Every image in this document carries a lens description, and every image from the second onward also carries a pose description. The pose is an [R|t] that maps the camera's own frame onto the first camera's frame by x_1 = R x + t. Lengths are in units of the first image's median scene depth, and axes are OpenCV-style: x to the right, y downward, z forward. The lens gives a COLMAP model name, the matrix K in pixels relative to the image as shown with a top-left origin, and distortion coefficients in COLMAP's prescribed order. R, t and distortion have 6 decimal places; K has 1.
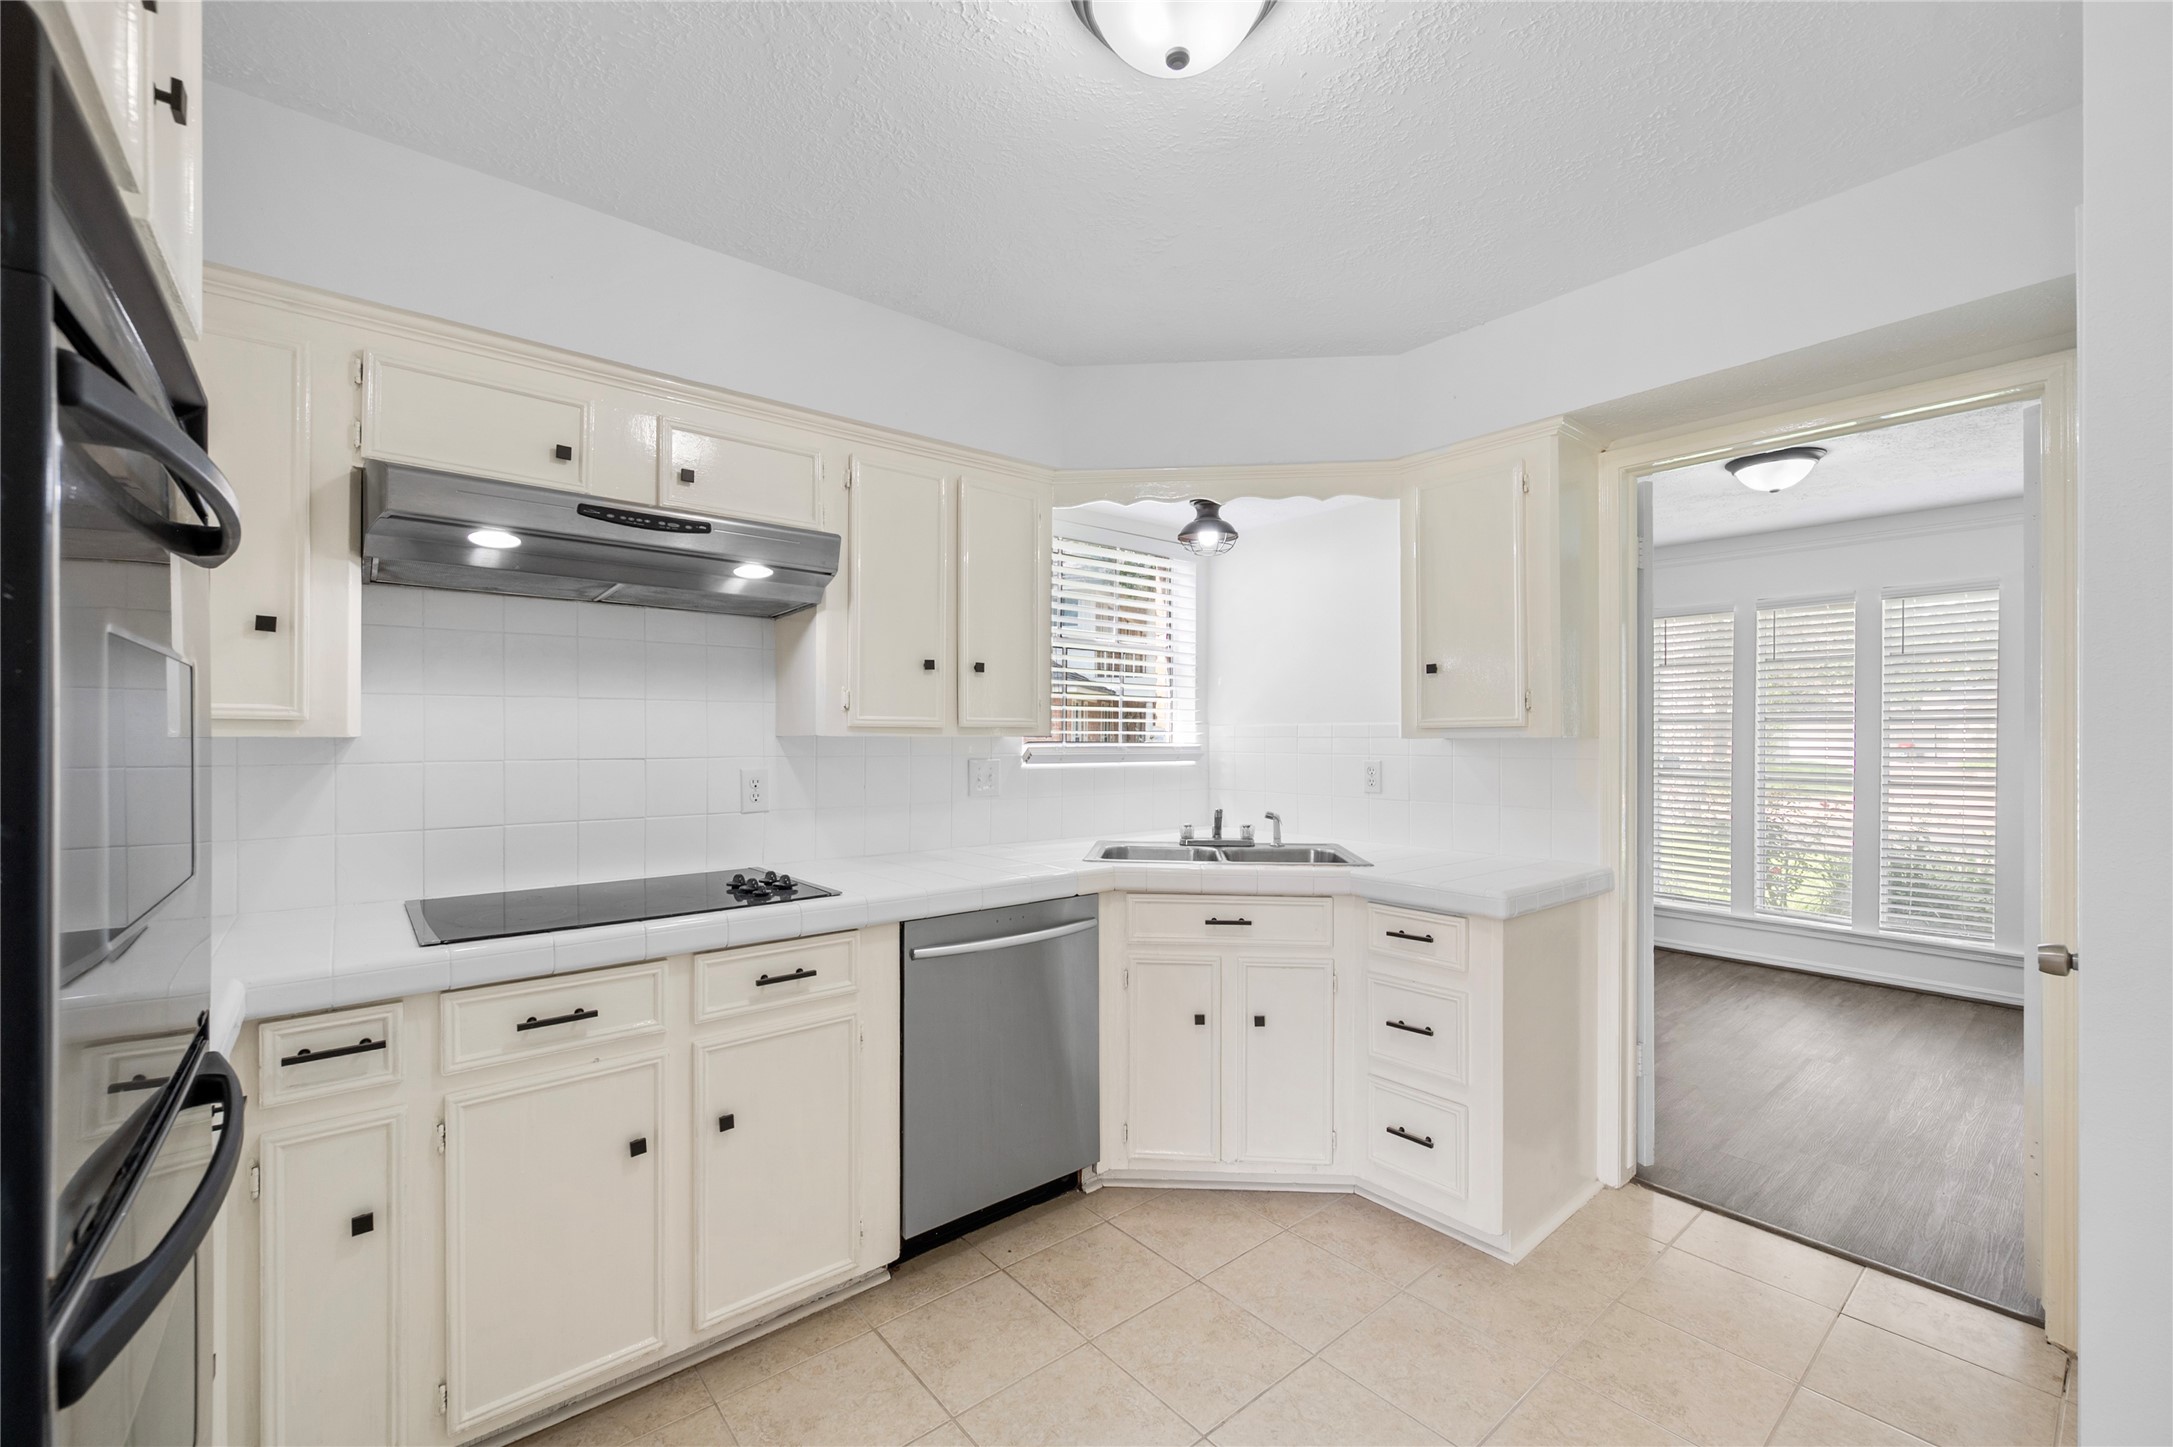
lens RADIAL K [[882.3, 0, 1086.2], [0, 882.3, 732.9], [0, 0, 1]] dist [-0.002194, 0.000047]
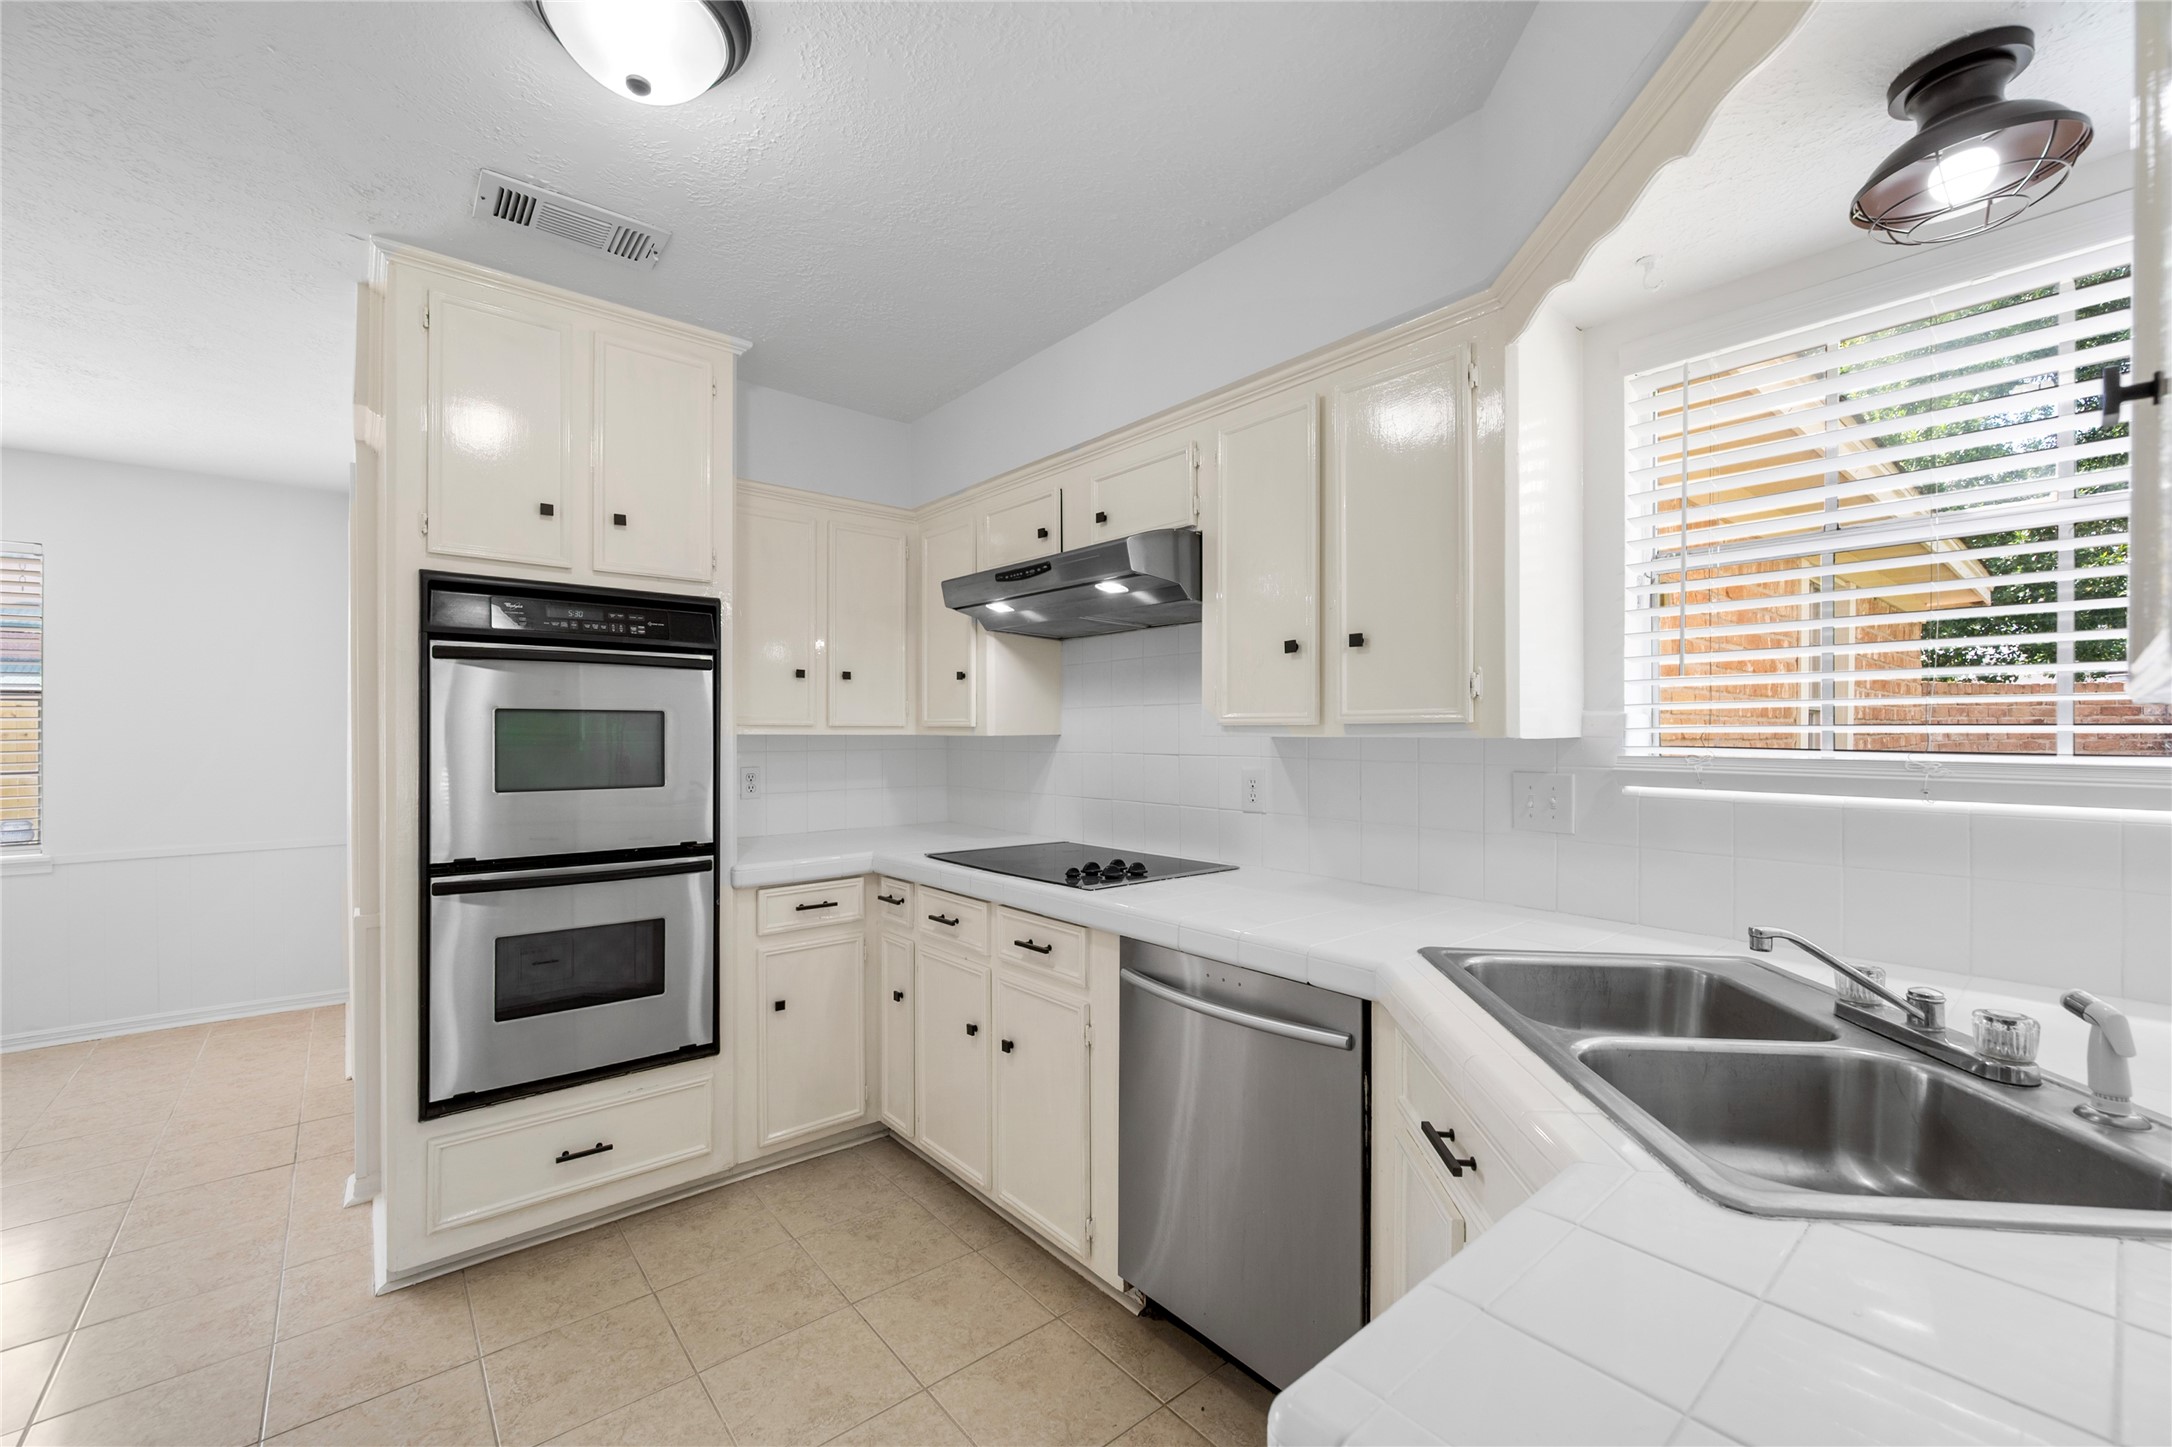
lens RADIAL K [[881.9, 0, 1085.0], [0, 881.9, 731.5], [0, 0, 1]] dist [-0.002194, 0.000047]
pose [[0.003568, -0.004678, -0.999983, 0.593264], [0.001249, 0.999988, -0.004673, 0.003178], [0.999993, -0.001233, 0.003574, 0.783820]]
